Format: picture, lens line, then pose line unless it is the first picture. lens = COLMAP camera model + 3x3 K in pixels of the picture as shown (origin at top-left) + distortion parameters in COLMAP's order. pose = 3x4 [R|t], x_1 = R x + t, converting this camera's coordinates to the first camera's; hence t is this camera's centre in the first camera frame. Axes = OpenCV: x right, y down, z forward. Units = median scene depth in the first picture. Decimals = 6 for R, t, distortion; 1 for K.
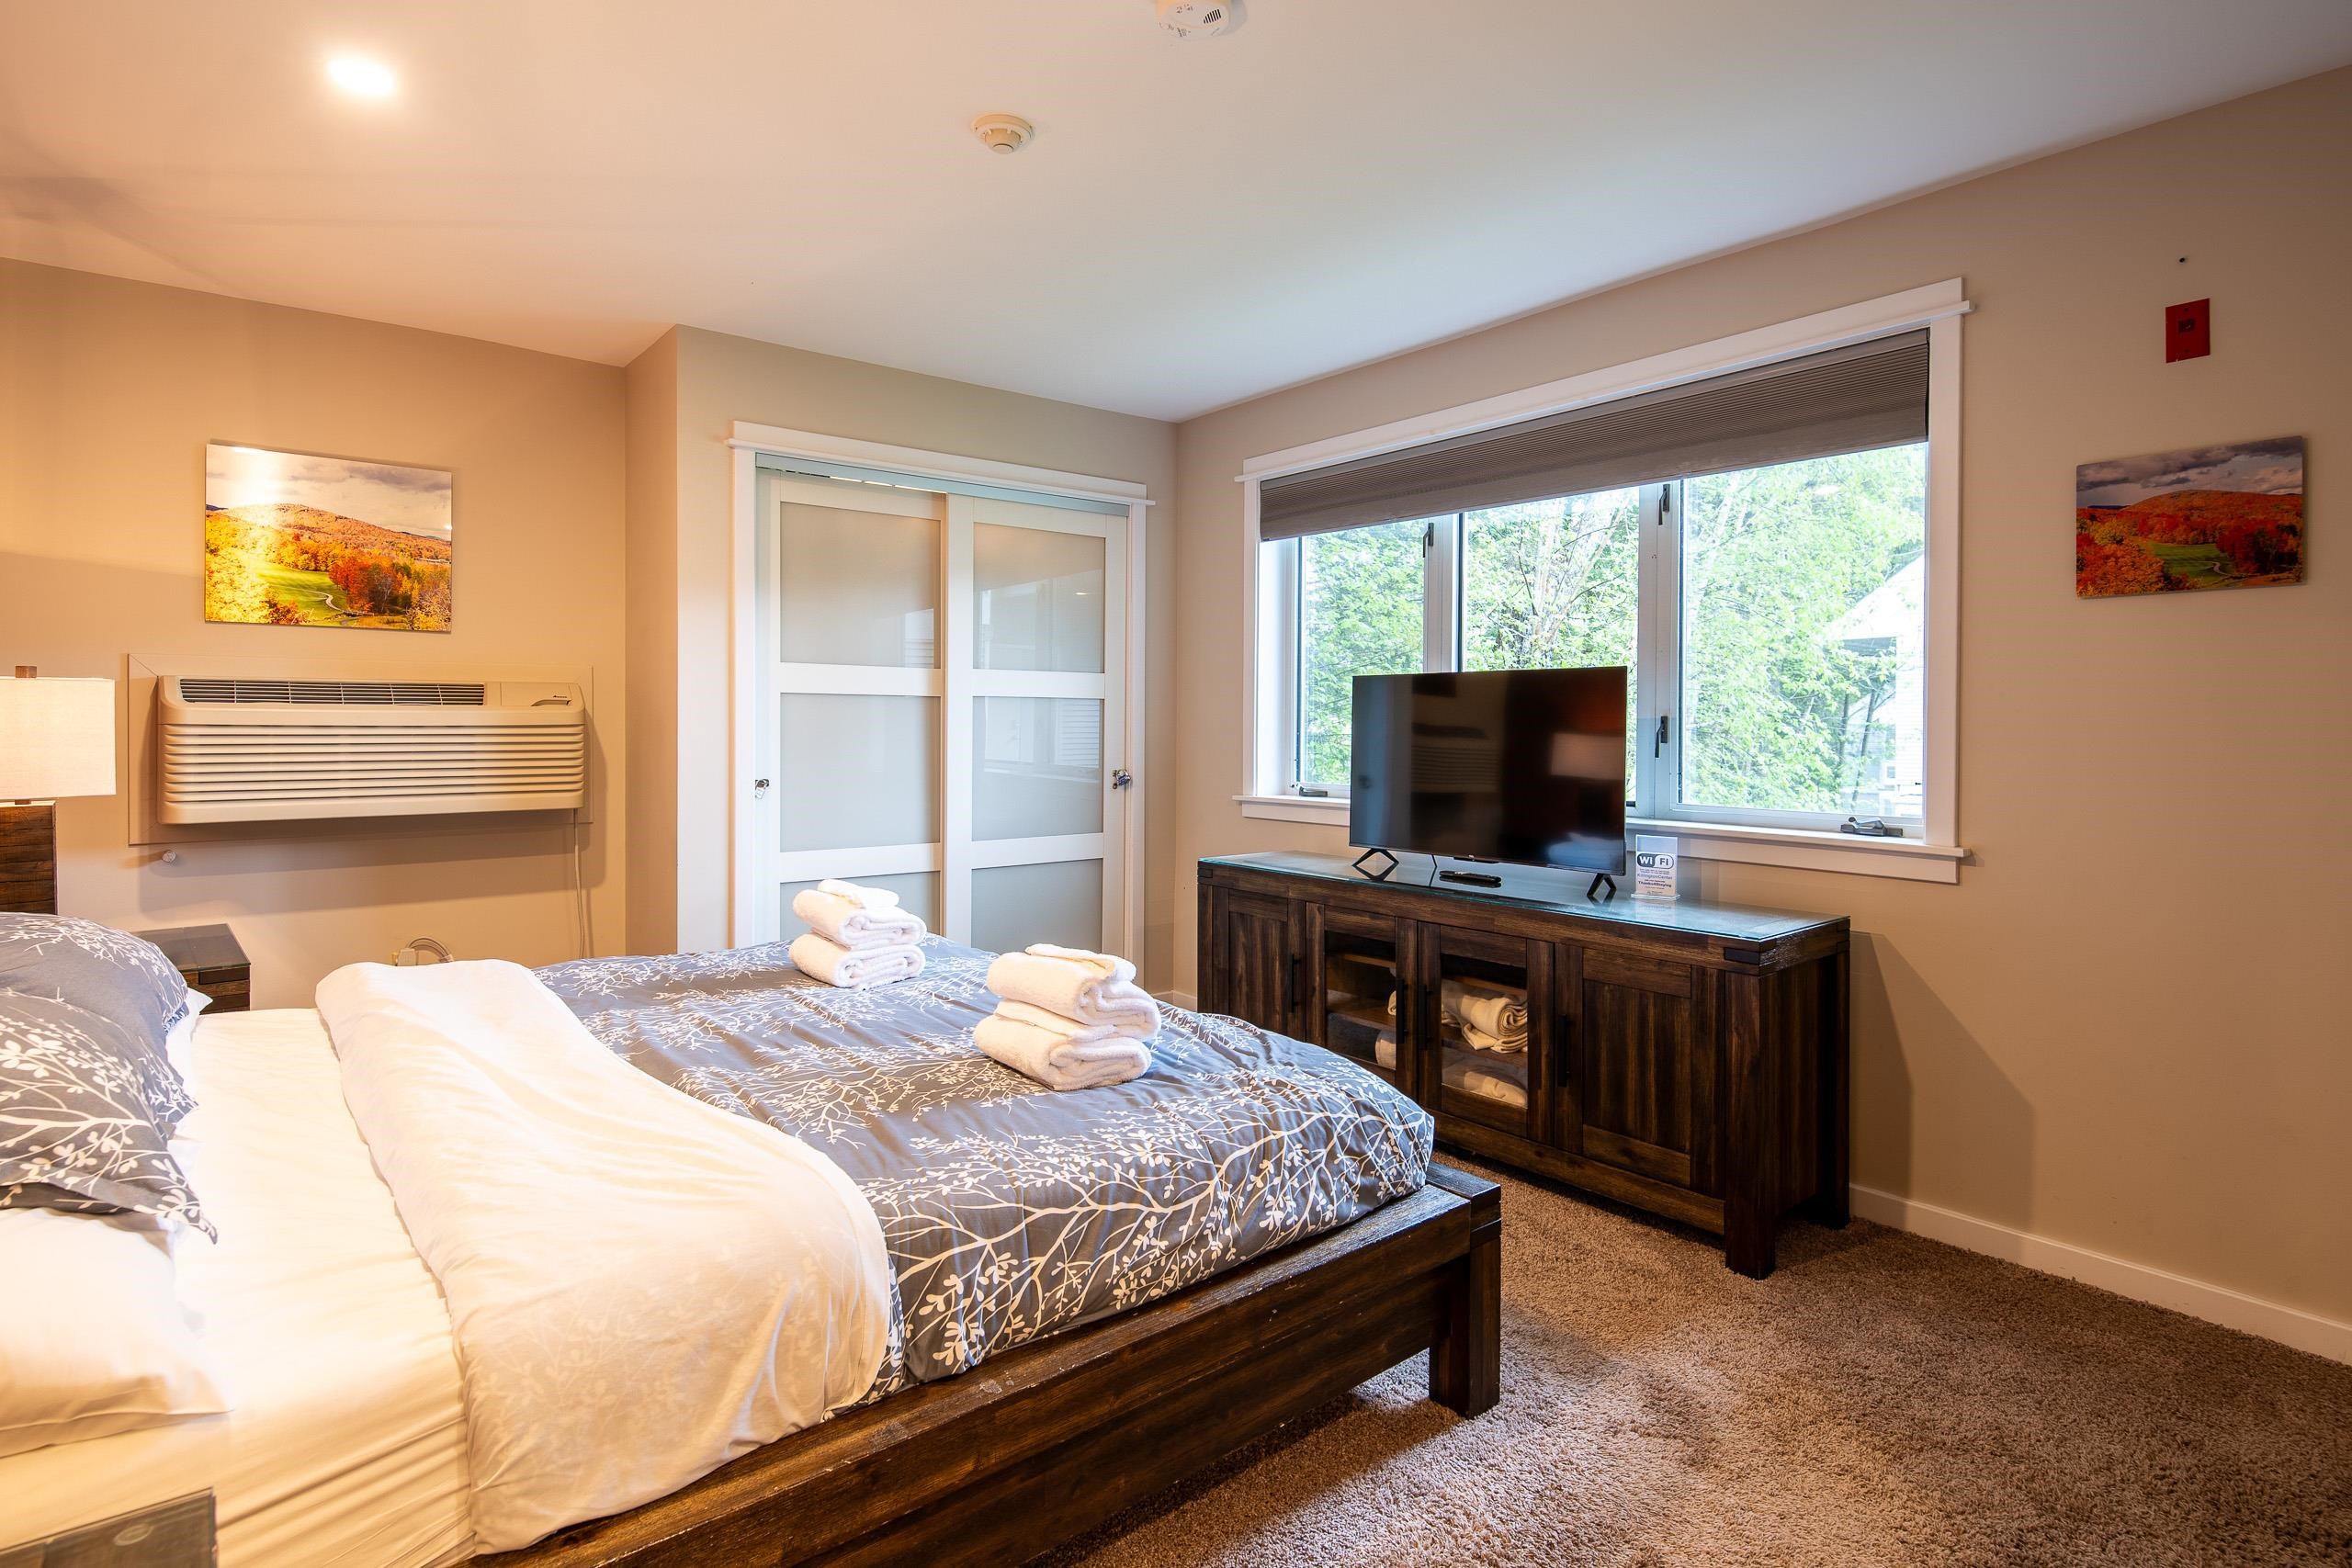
lens RADIAL K [[1201.3, 0, 1094.5], [0, 1201.3, 748.6], [0, 0, 1]] dist [0.006164, -0.005677]
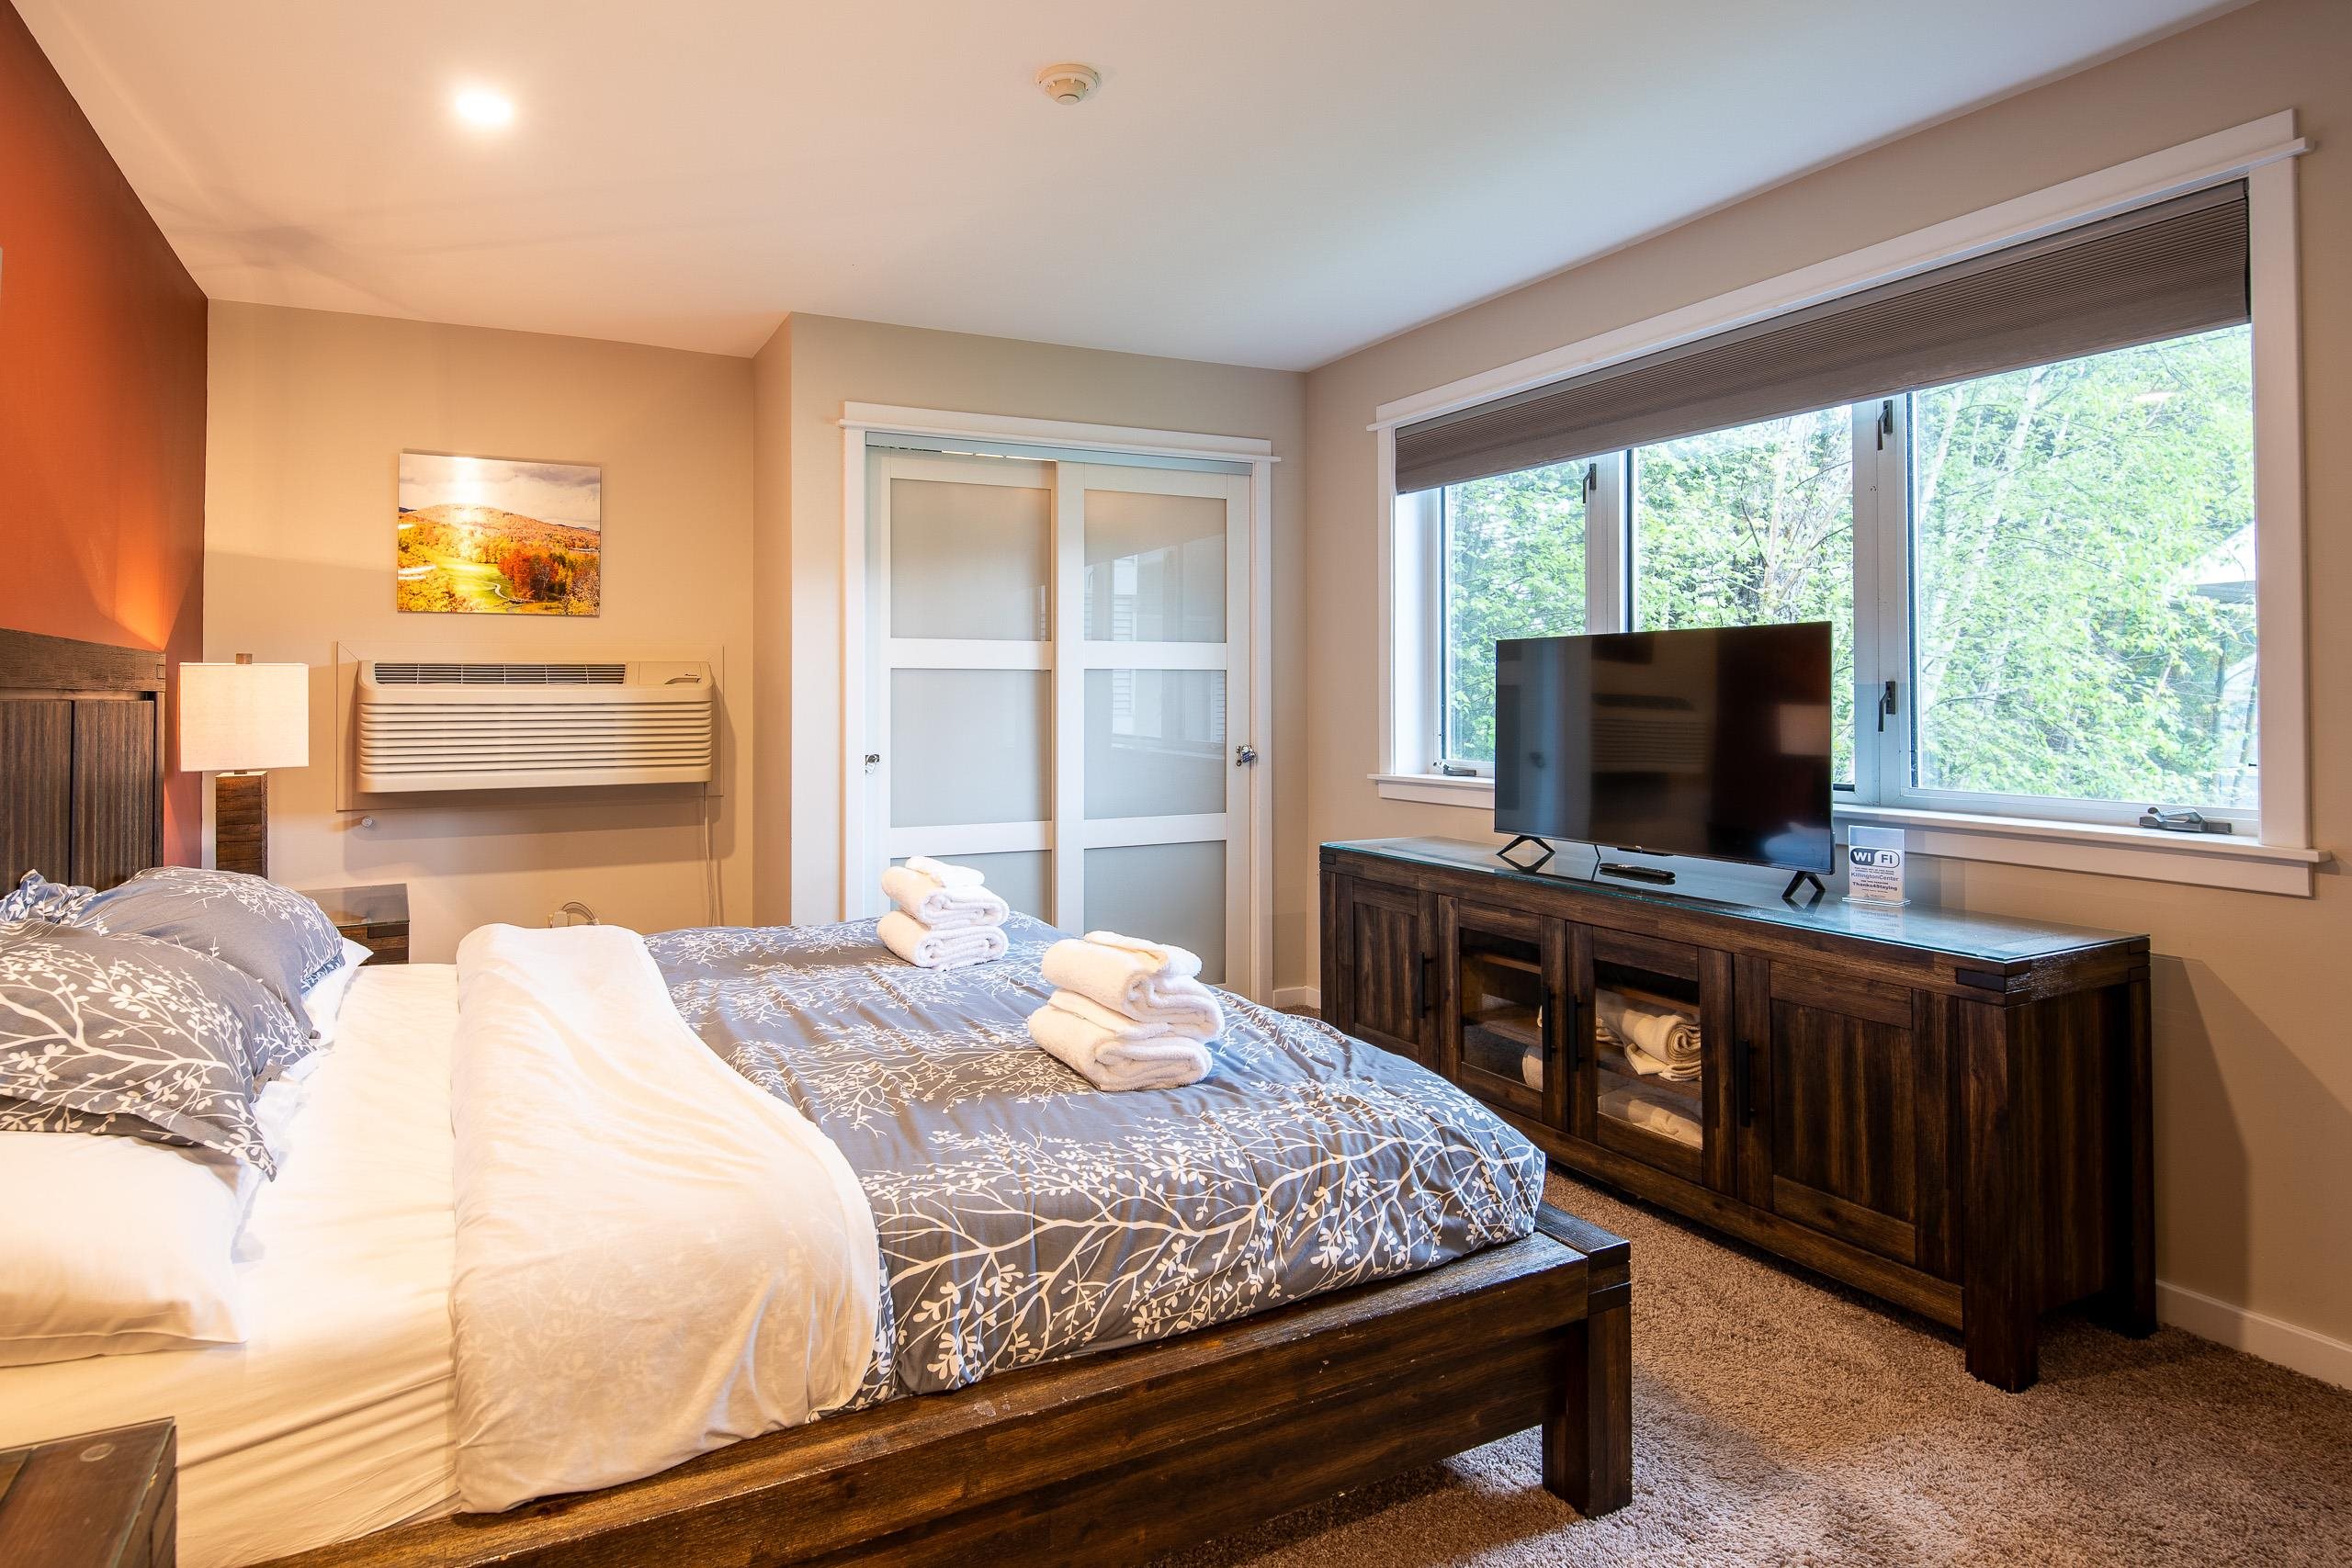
lens RADIAL K [[1201.3, 0, 1103.0], [0, 1201.3, 696.3], [0, 0, 1]] dist [0.006164, -0.005677]
pose [[0.969609, -0.008364, -0.244517, 0.176552], [0.002729, 0.999723, -0.023373, 0.001064], [0.244645, 0.021996, 0.969363, 0.081246]]
